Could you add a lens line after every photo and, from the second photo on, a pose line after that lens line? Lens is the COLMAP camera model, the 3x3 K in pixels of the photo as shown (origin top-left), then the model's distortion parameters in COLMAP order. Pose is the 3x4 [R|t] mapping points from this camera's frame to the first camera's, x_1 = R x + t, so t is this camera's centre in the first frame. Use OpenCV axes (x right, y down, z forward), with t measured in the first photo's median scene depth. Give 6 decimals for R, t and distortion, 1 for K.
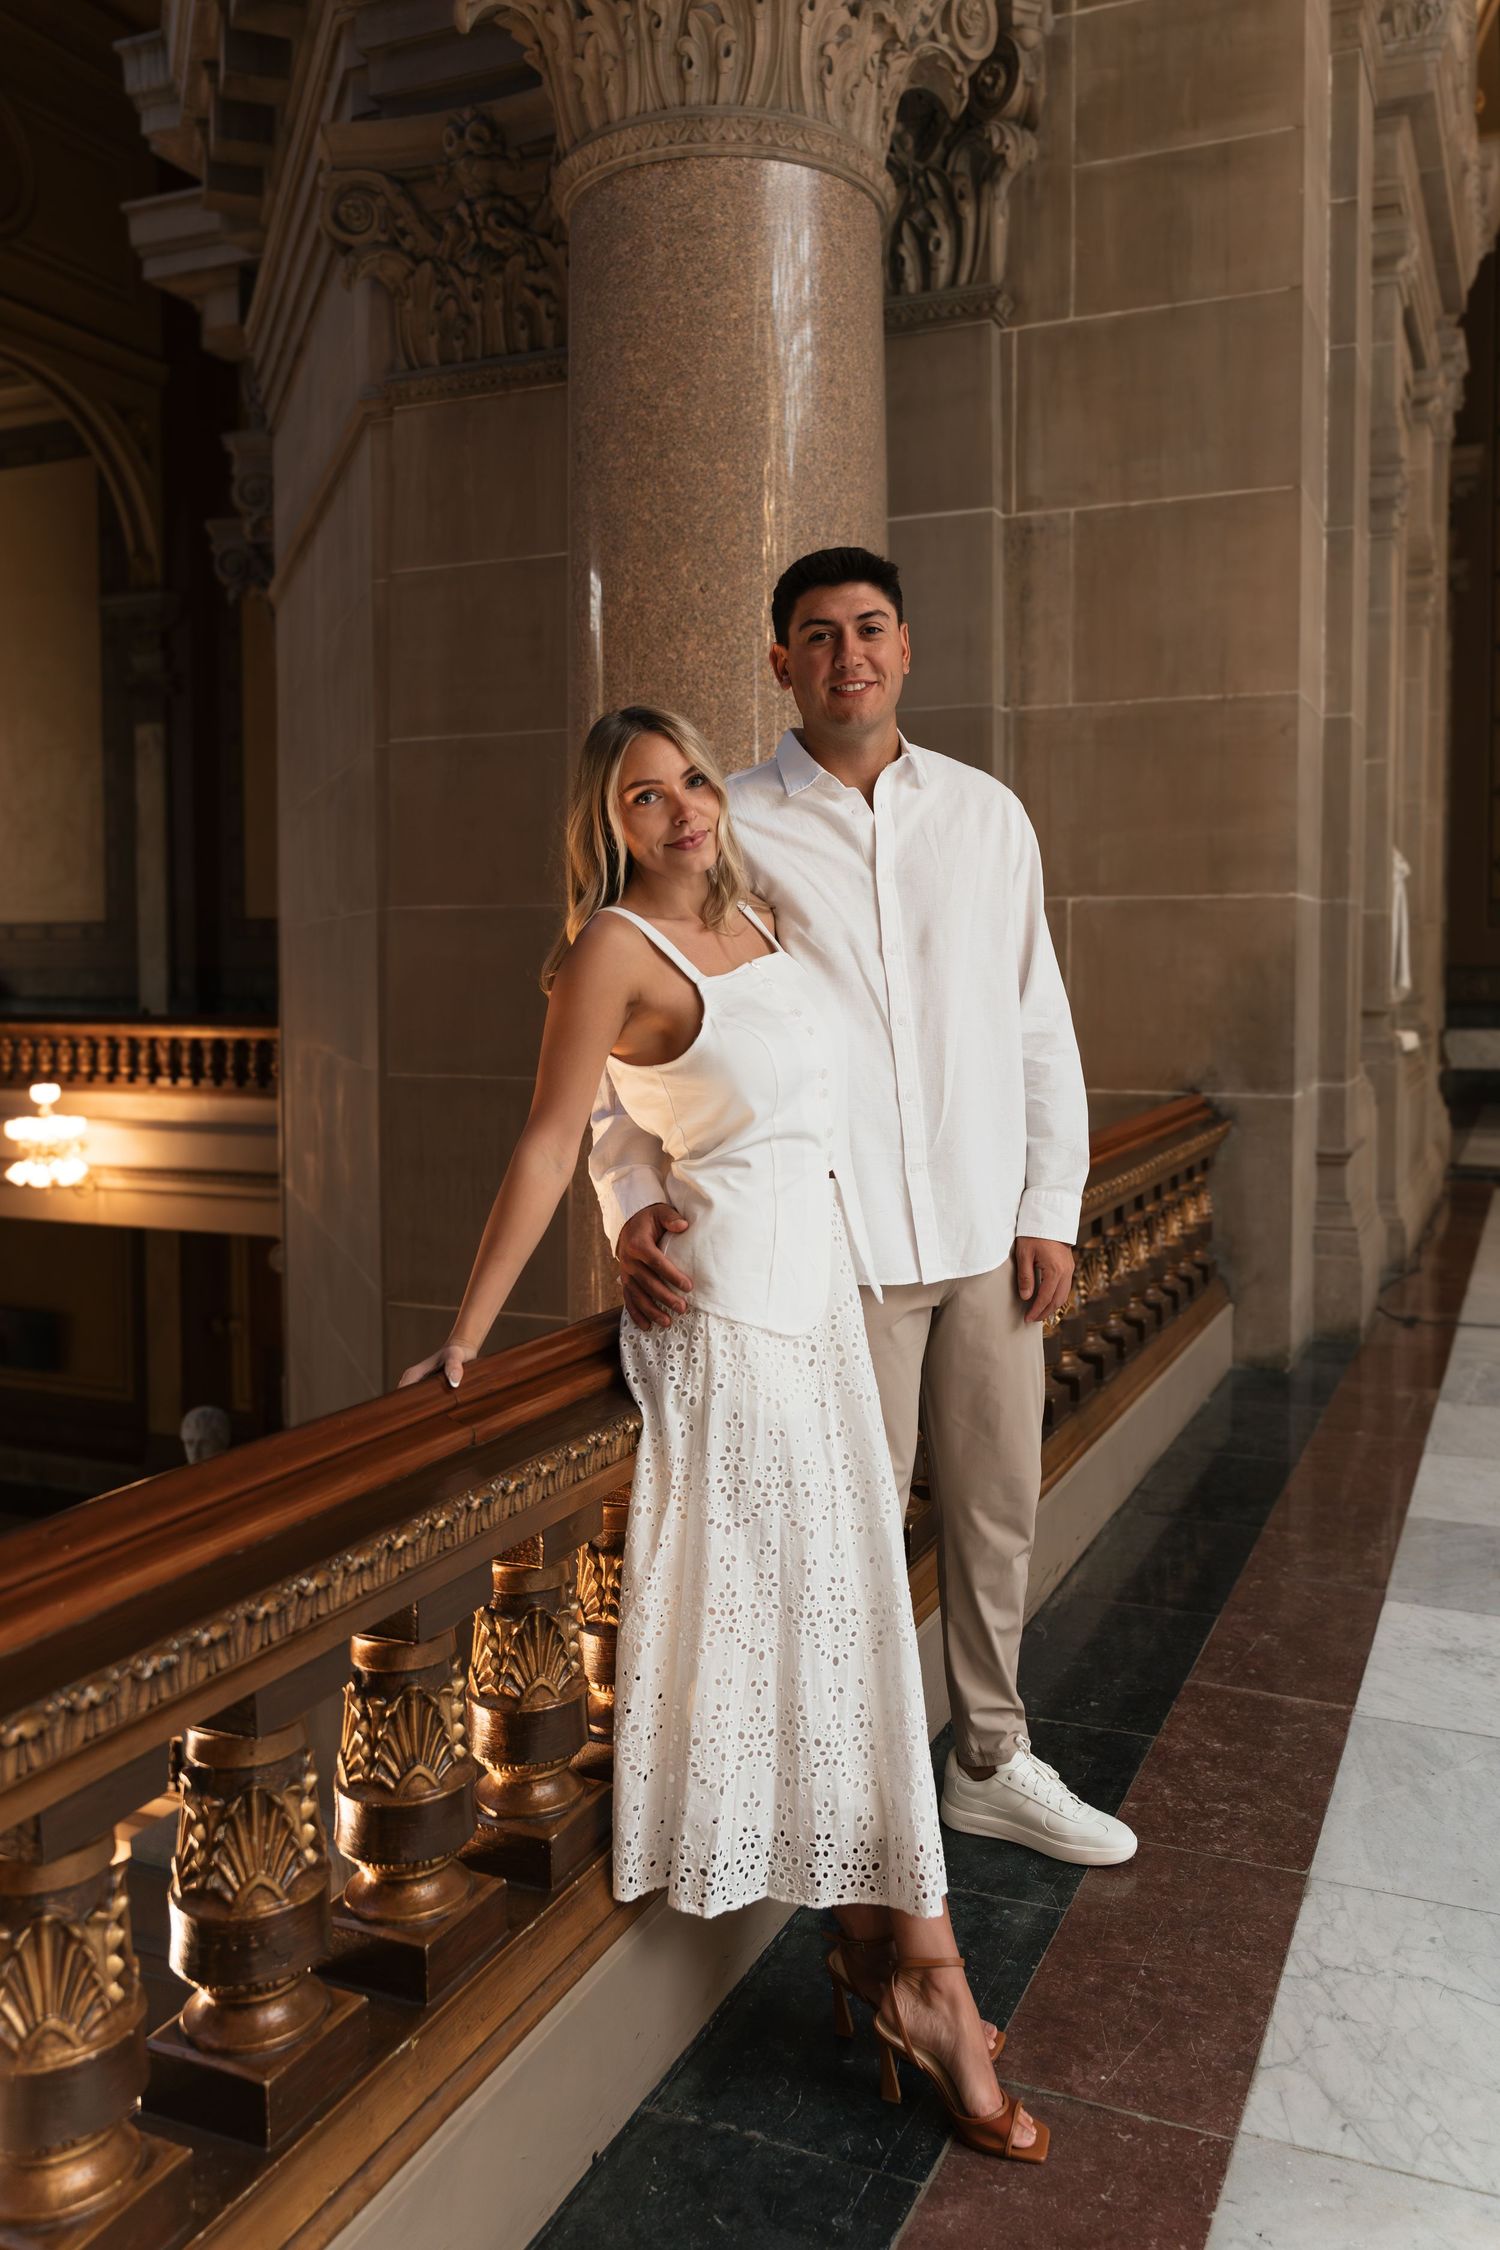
lens RADIAL K [[1753.9, 0, 767.5], [0, 1753.9, 1050.6], [0, 0, 1]] dist [-0.010994, 0.000467]
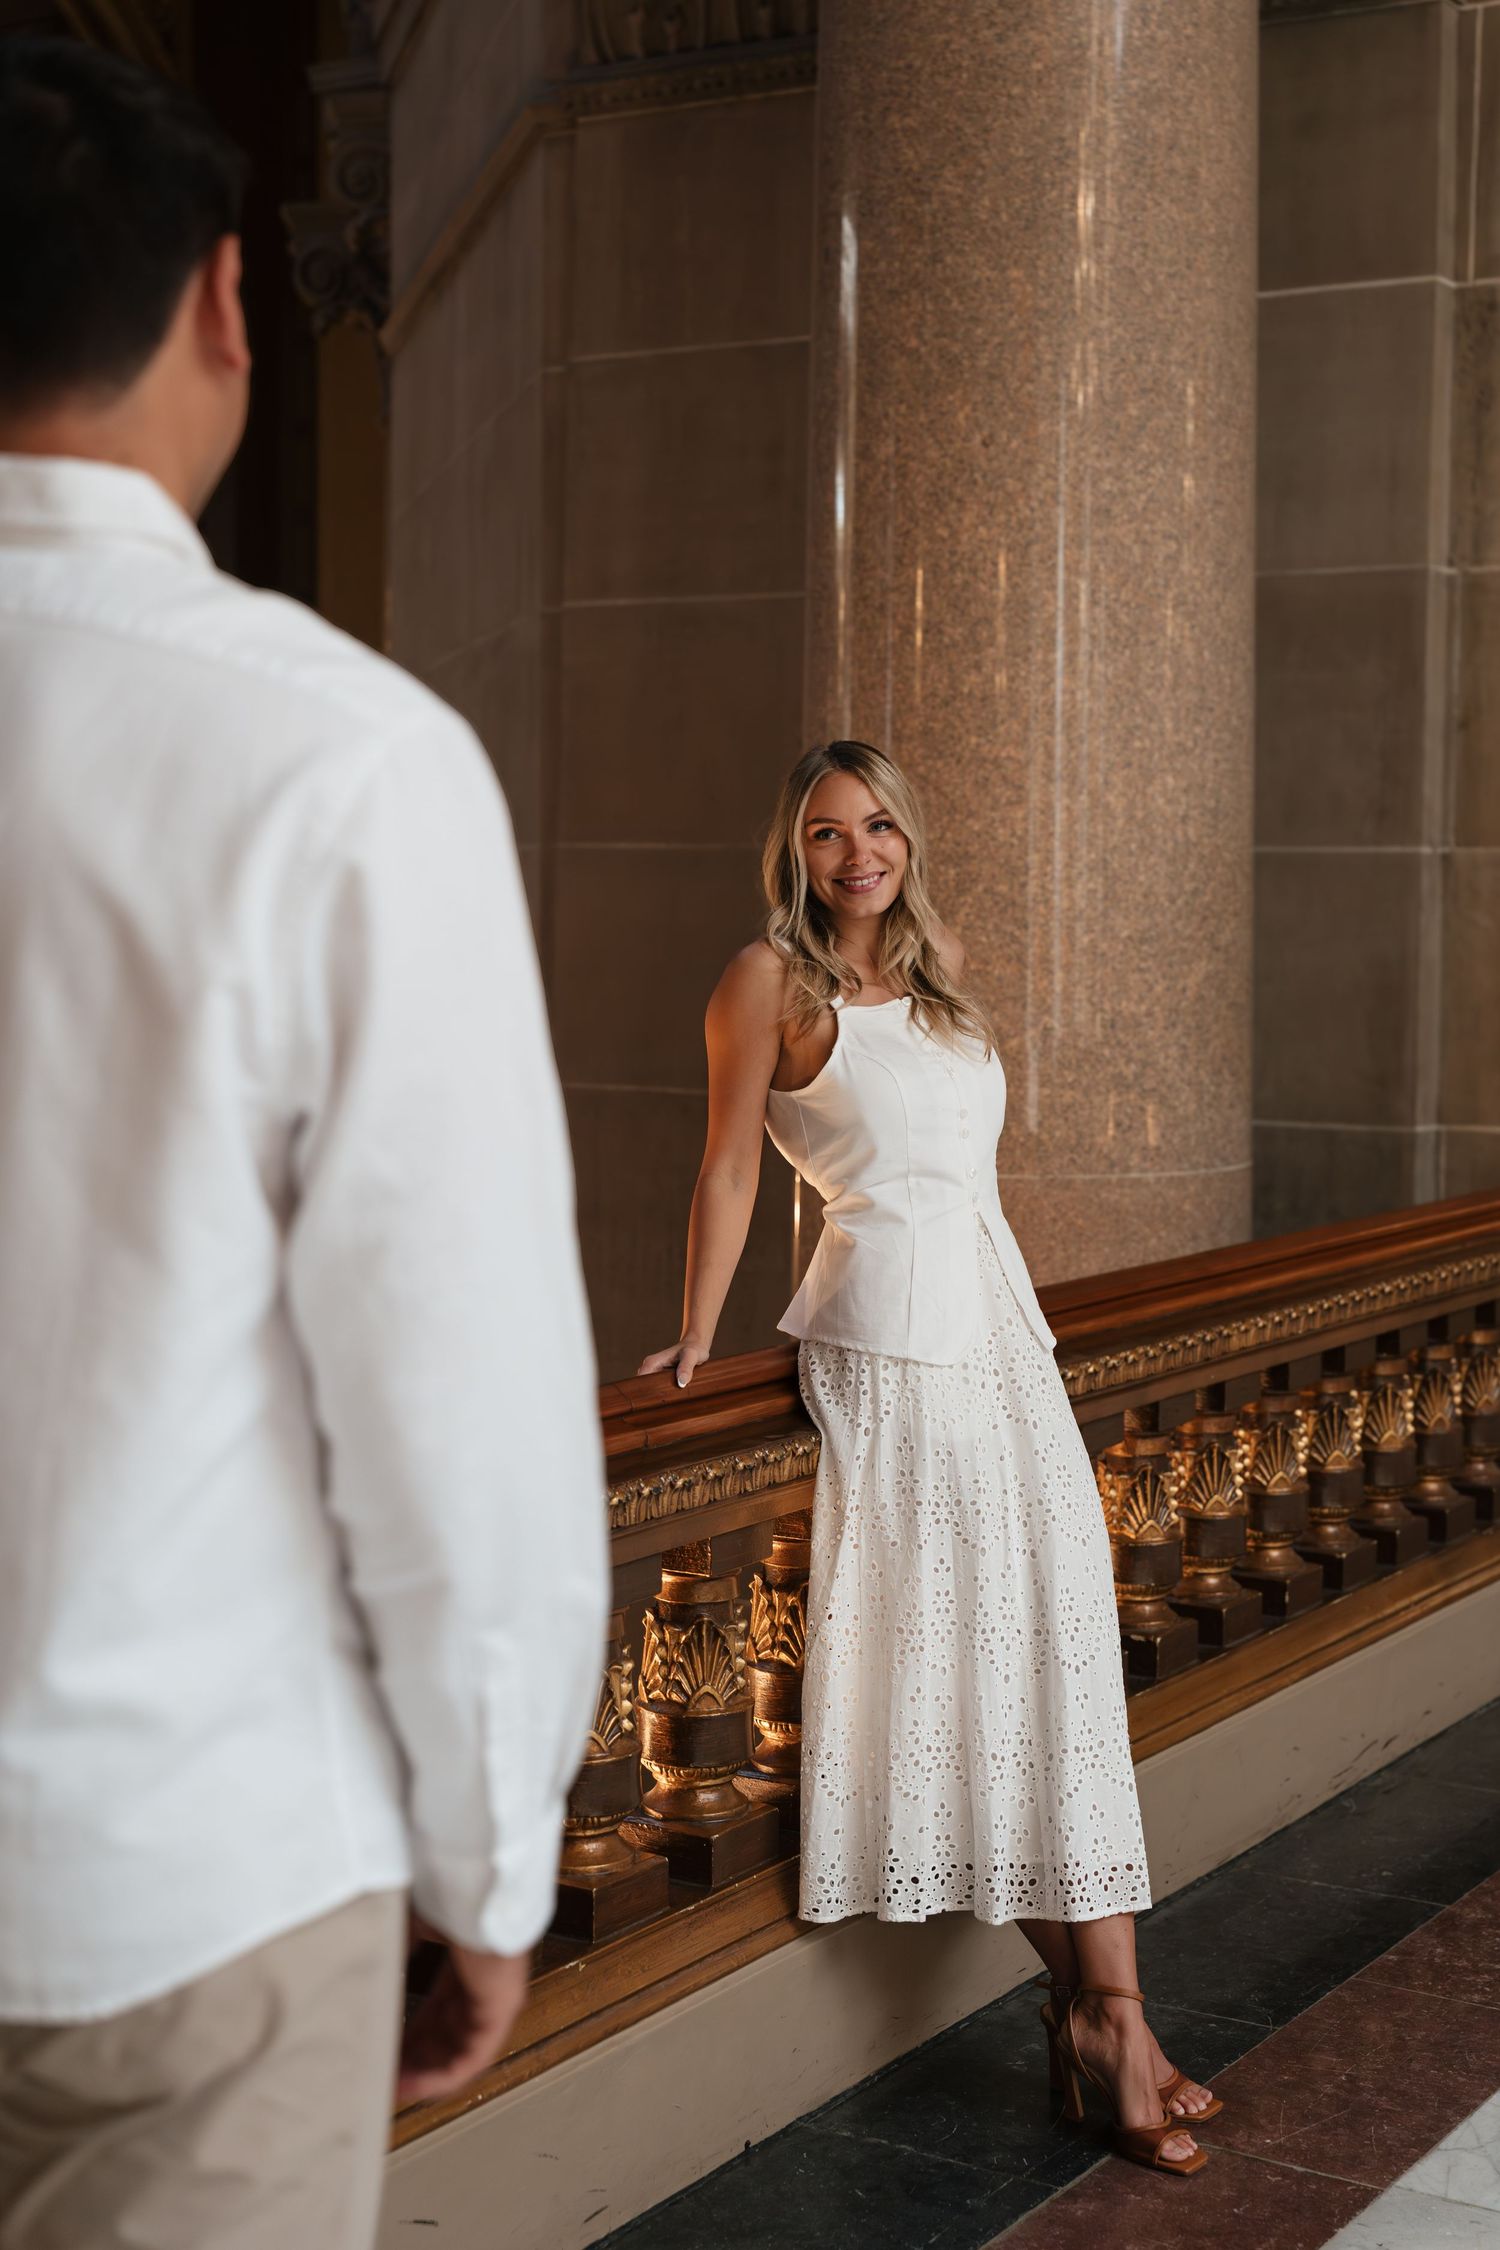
lens RADIAL K [[3057.2, 0, 744.9], [0, 3057.2, 1127.2], [0, 0, 1]] dist [0.031073, 0.000000]
pose [[0.989070, 0.024606, -0.145381, 0.057593], [-0.020563, 0.999361, 0.029245, -0.009674], [0.146008, -0.025936, 0.988943, -0.302847]]
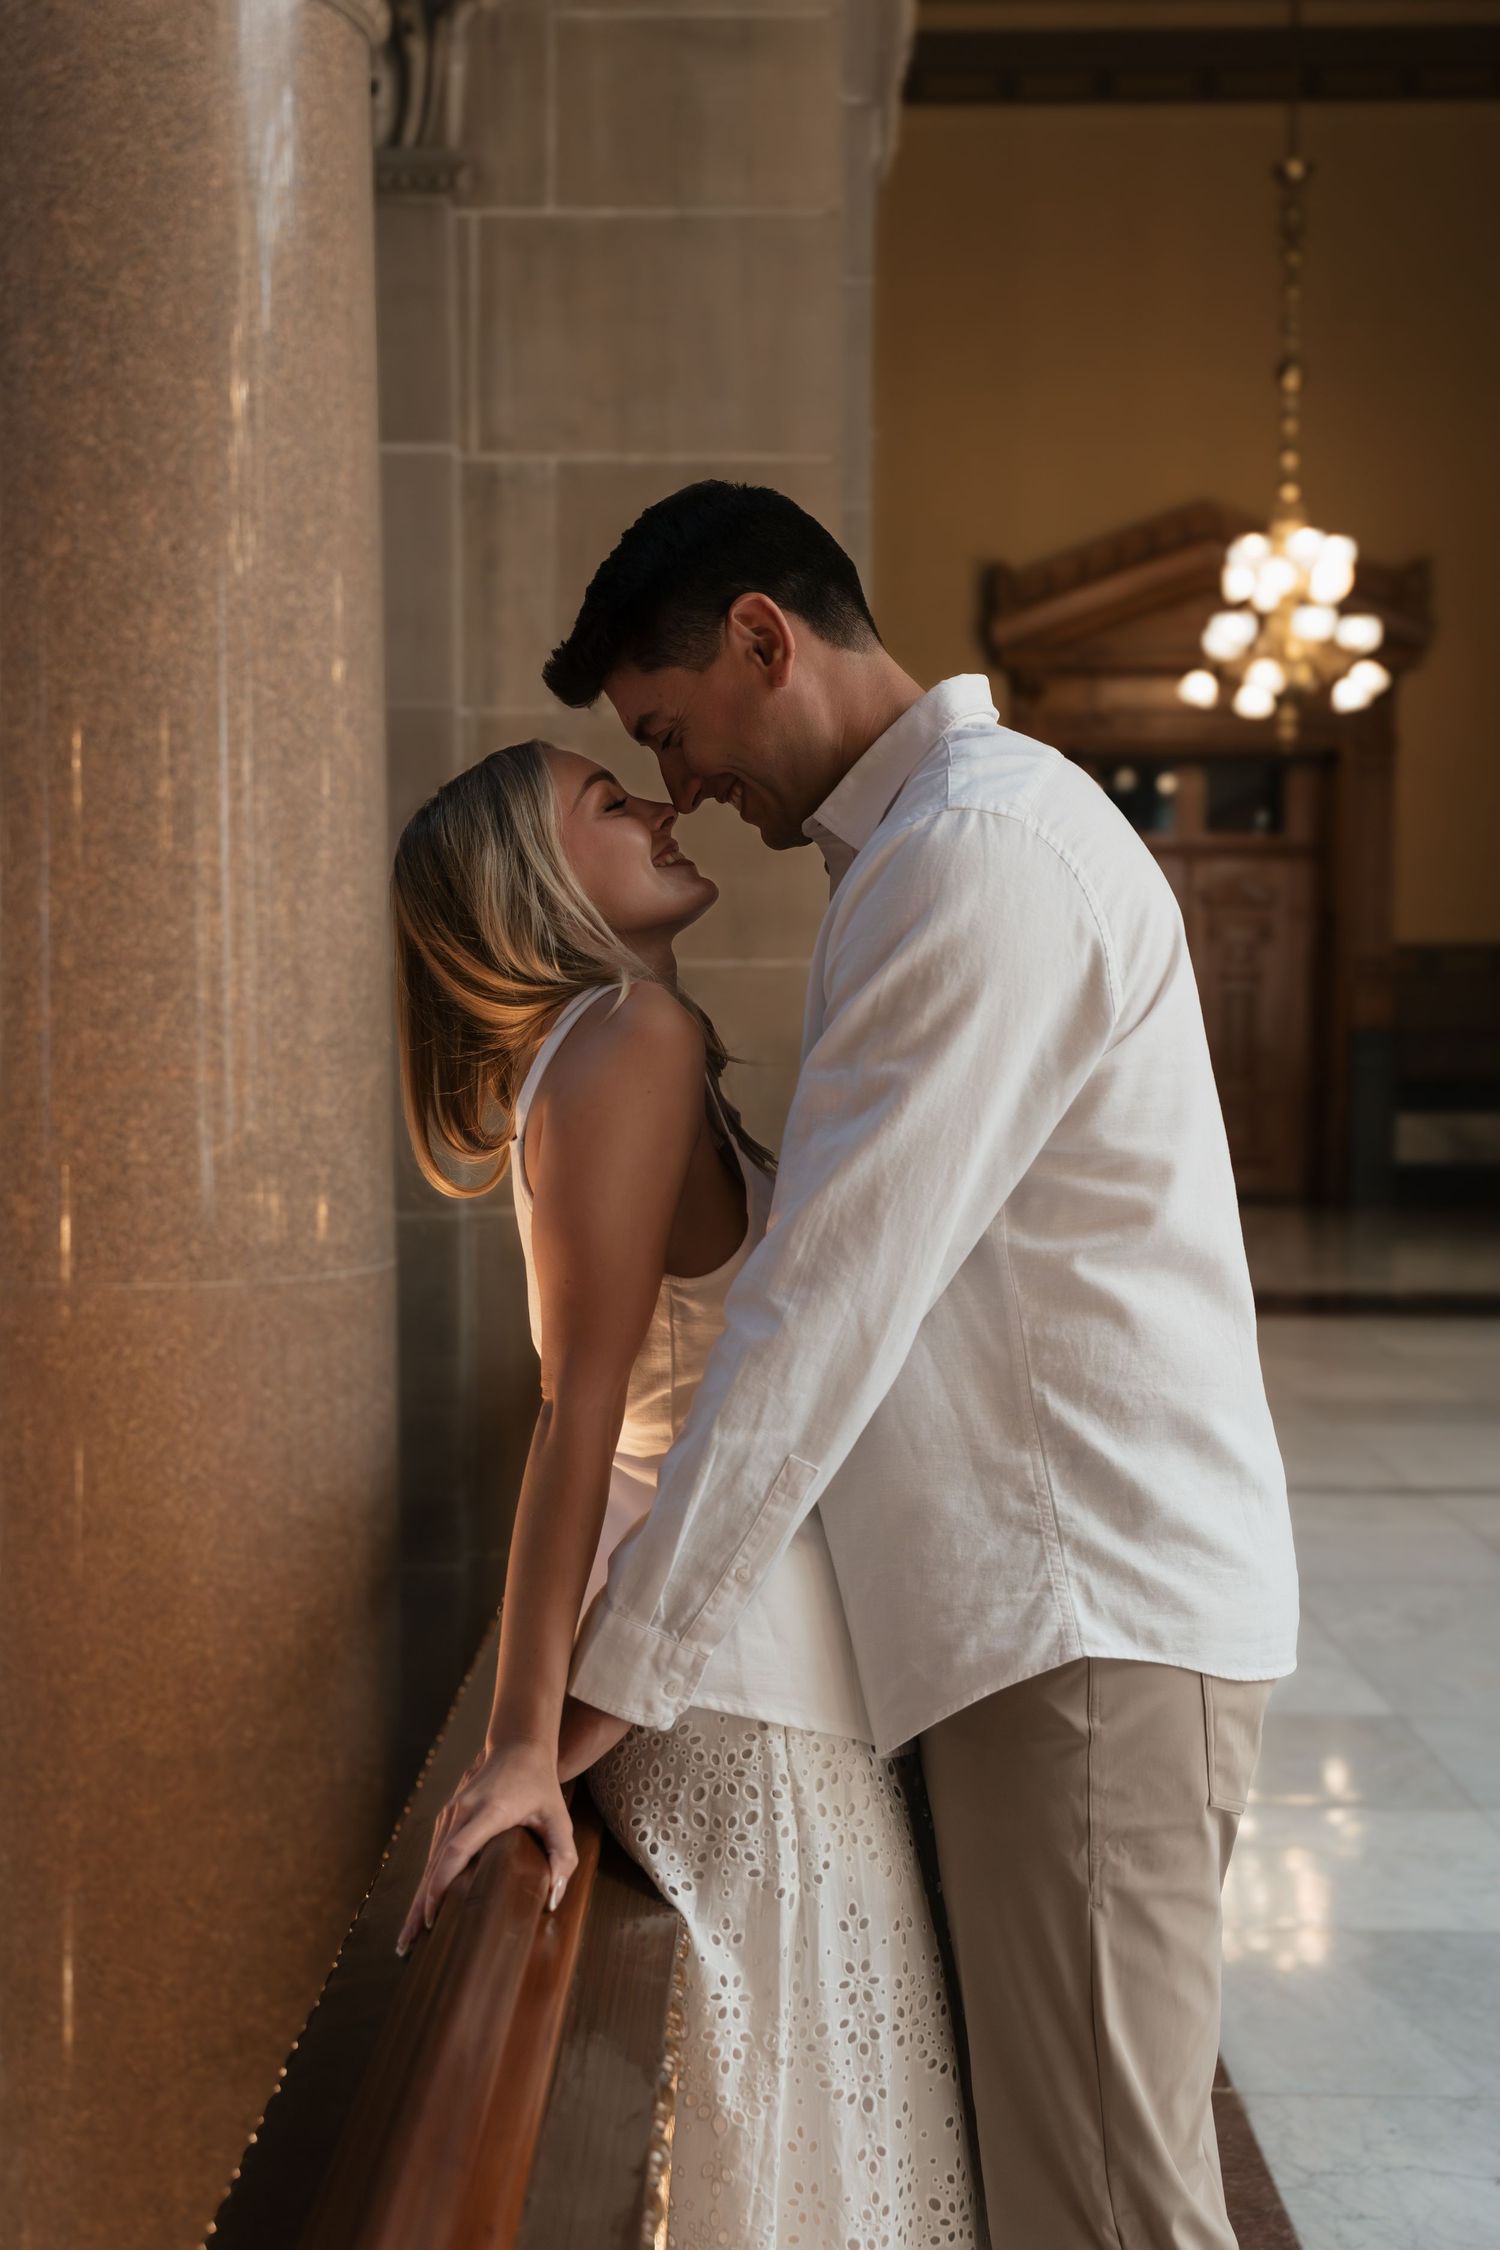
lens RADIAL K [[2469.7, 0, 753.9], [0, 2469.7, 1112.9], [0, 0, 1]] dist [0.002980, 0.000000]
pose [[0.926762, -0.007615, 0.375572, -0.202756], [0.010151, 0.999937, -0.004773, -0.018035], [-0.375512, 0.008236, 0.926781, -0.053392]]
